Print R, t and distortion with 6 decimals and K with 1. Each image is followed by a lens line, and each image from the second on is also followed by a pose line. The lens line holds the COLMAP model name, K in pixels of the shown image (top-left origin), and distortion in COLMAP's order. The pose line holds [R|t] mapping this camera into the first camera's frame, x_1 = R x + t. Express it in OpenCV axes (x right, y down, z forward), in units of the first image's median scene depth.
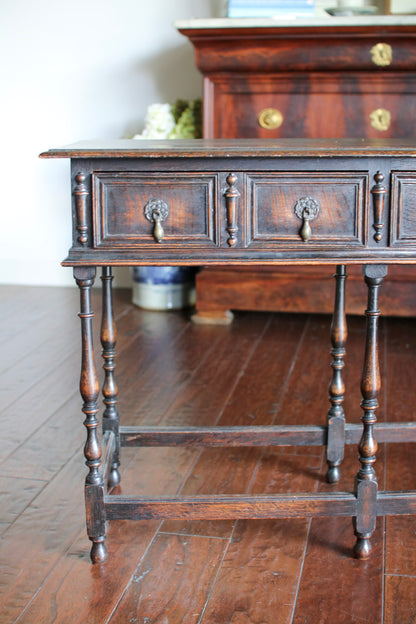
lens RADIAL K [[872.6, 0, 208.0], [0, 872.6, 312.0], [0, 0, 1]] dist [-0.178782, 0.241010]
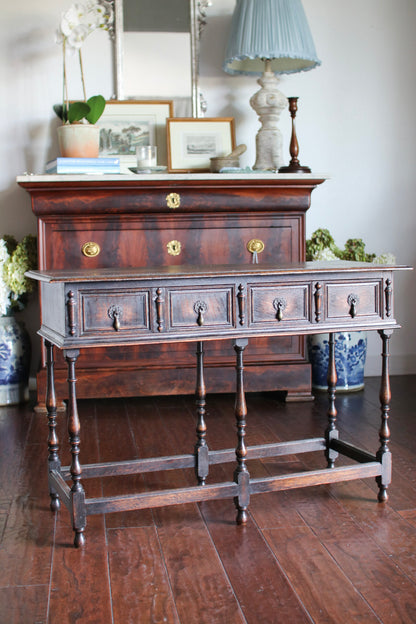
lens RADIAL K [[876.4, 0, 208.0], [0, 876.4, 312.0], [0, 0, 1]] dist [-0.156907, 0.298915]
pose [[0.943061, -0.041263, 0.330051, -0.335226], [0.086083, 0.988746, -0.122353, 0.077241], [-0.321288, 0.143798, 0.936000, -0.464022]]
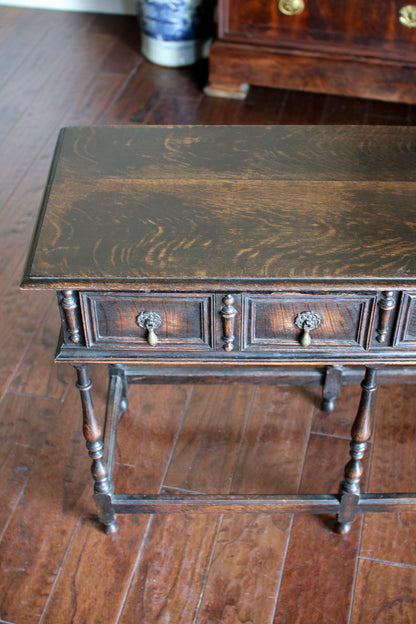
lens RADIAL K [[872.6, 0, 208.0], [0, 872.6, 312.0], [0, 0, 1]] dist [-0.178782, 0.241010]
pose [[0.999547, 0.018398, -0.023837, 0.021052], [-0.003701, 0.860706, 0.509088, -0.463008], [0.029883, -0.508769, 0.860384, 0.140554]]
